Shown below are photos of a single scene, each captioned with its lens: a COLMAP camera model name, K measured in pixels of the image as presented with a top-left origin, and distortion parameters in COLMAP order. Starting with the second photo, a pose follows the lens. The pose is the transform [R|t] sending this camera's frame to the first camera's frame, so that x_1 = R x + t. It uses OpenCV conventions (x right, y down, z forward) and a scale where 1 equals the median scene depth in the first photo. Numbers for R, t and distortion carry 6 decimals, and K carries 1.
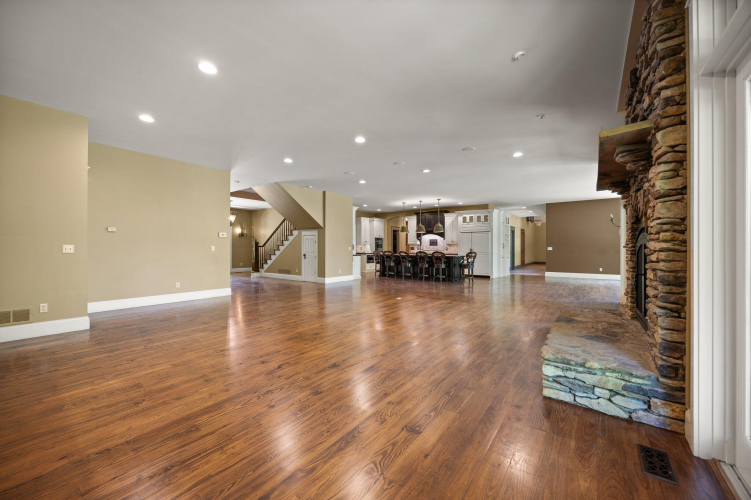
lens RADIAL K [[291.8, 0, 378.1], [0, 291.8, 249.2], [0, 0, 1]] dist [-0.003808, -0.000909]
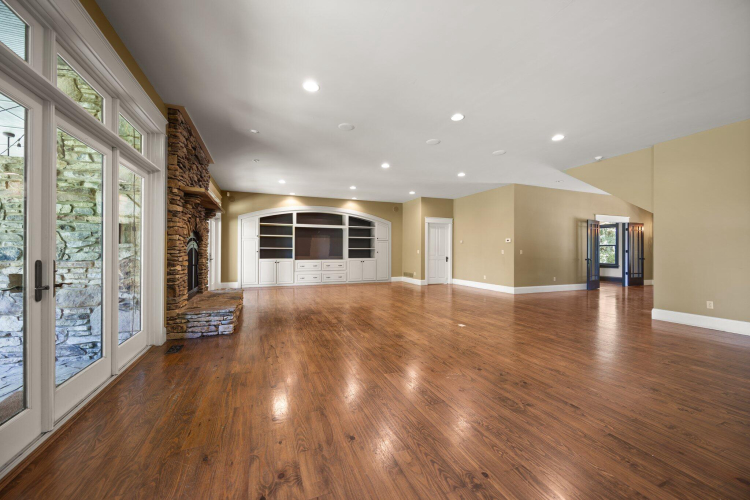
lens RADIAL K [[291.4, 0, 373.7], [0, 291.4, 251.0], [0, 0, 1]] dist [-0.003808, -0.000909]
pose [[-0.525565, -0.004399, -0.850742, 0.434678], [-0.006891, 0.999976, -0.000913, -0.000734], [0.850725, 0.005382, -0.525583, 0.681837]]
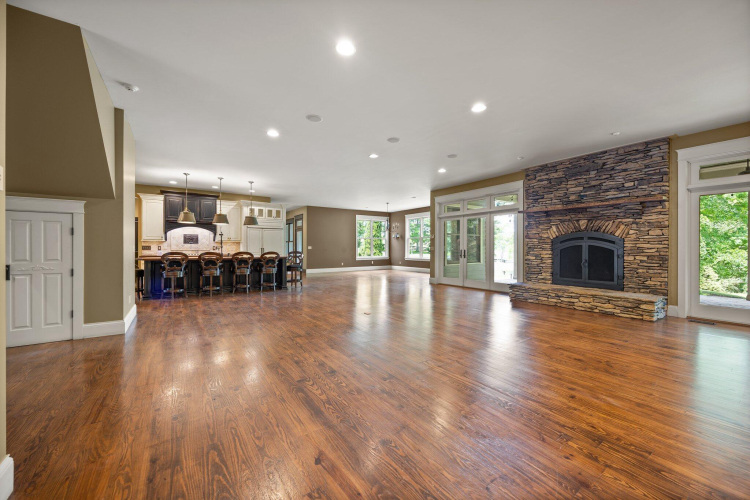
lens RADIAL K [[291.4, 0, 378.5], [0, 291.4, 246.5], [0, 0, 1]] dist [-0.003808, -0.000909]
pose [[0.304587, 0.002079, 0.952482, -0.369429], [0.004250, 0.999985, -0.003542, -0.001755], [-0.952475, 0.005126, 0.304574, 0.428402]]
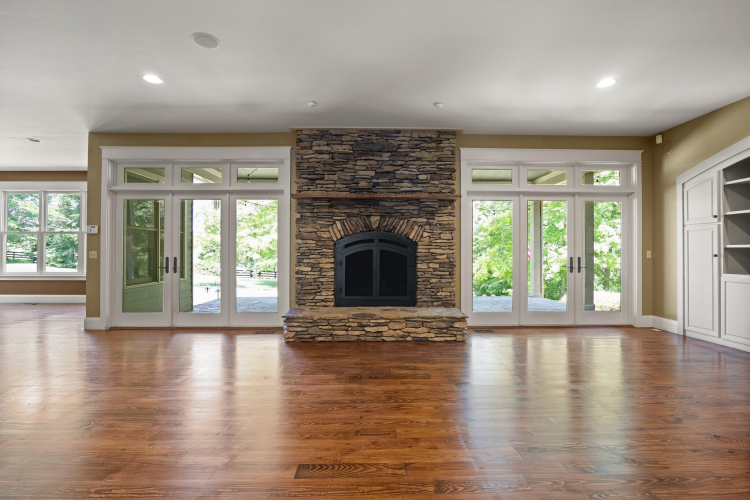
lens RADIAL K [[345.3, 0, 376.5], [0, 345.3, 249.6], [0, 0, 1]] dist [-0.019531, 0.001258]
pose [[-0.618095, 0.005447, 0.786084, -0.131611], [0.001131, 0.999981, -0.006040, -0.002127], [-0.786102, -0.002844, -0.618090, 0.515970]]
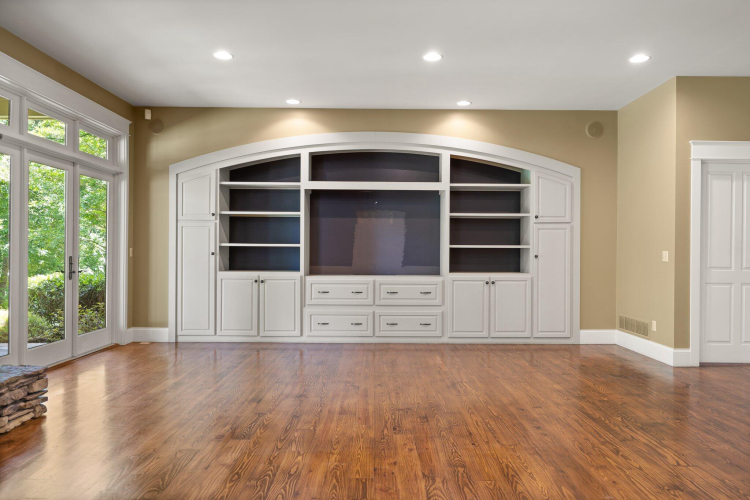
lens RADIAL K [[560.6, 0, 376.9], [0, 560.6, 250.8], [0, 0, 1]] dist [0.003990, -0.002383]
pose [[-0.793434, -0.008655, -0.608594, 0.158675], [-0.010097, 0.999948, -0.001058, -0.001687], [0.608572, 0.005305, -0.793481, 0.589478]]
